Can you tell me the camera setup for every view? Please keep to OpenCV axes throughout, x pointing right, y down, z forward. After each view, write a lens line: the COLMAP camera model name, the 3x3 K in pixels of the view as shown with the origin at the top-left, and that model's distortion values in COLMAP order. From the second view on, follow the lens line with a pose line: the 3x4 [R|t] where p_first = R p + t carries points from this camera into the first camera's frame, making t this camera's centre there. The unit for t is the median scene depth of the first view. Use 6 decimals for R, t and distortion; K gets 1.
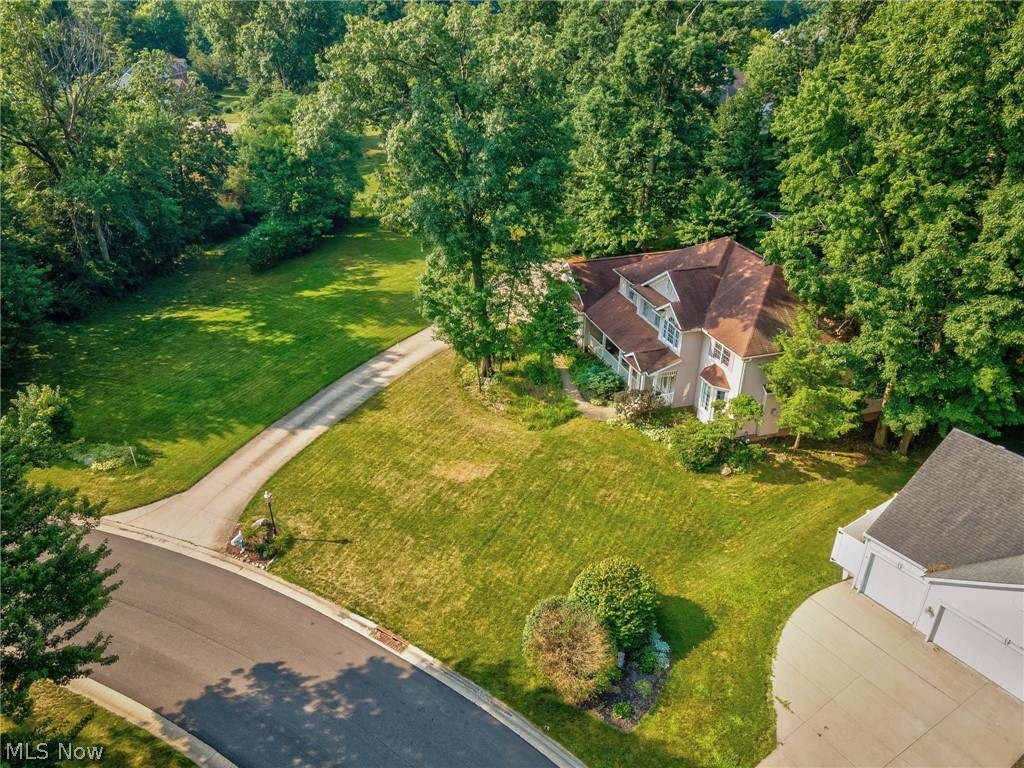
lens RADIAL K [[745.4, 0, 509.7], [0, 745.4, 385.9], [0, 0, 1]] dist [0.038187, 0.011140]
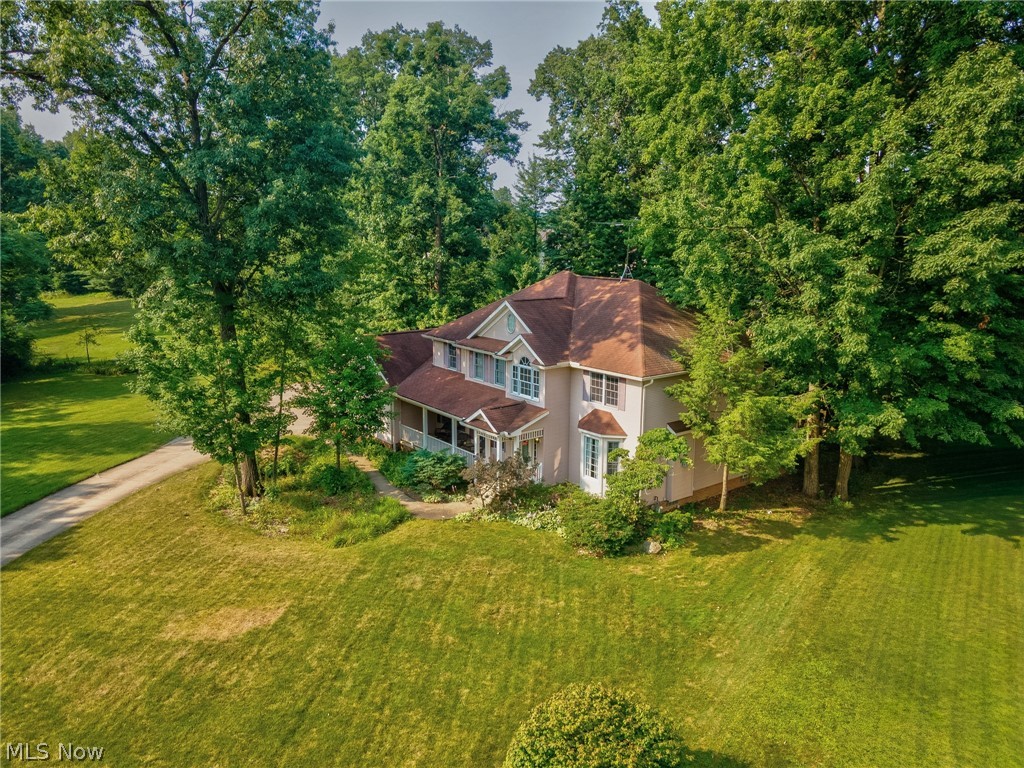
lens RADIAL K [[745.4, 0, 509.7], [0, 745.4, 385.9], [0, 0, 1]] dist [0.038187, 0.011140]
pose [[0.941192, -0.072545, 0.329993, -0.034126], [0.164083, 0.951913, -0.258723, 0.118735], [-0.295355, 0.297654, 0.907837, 0.371174]]
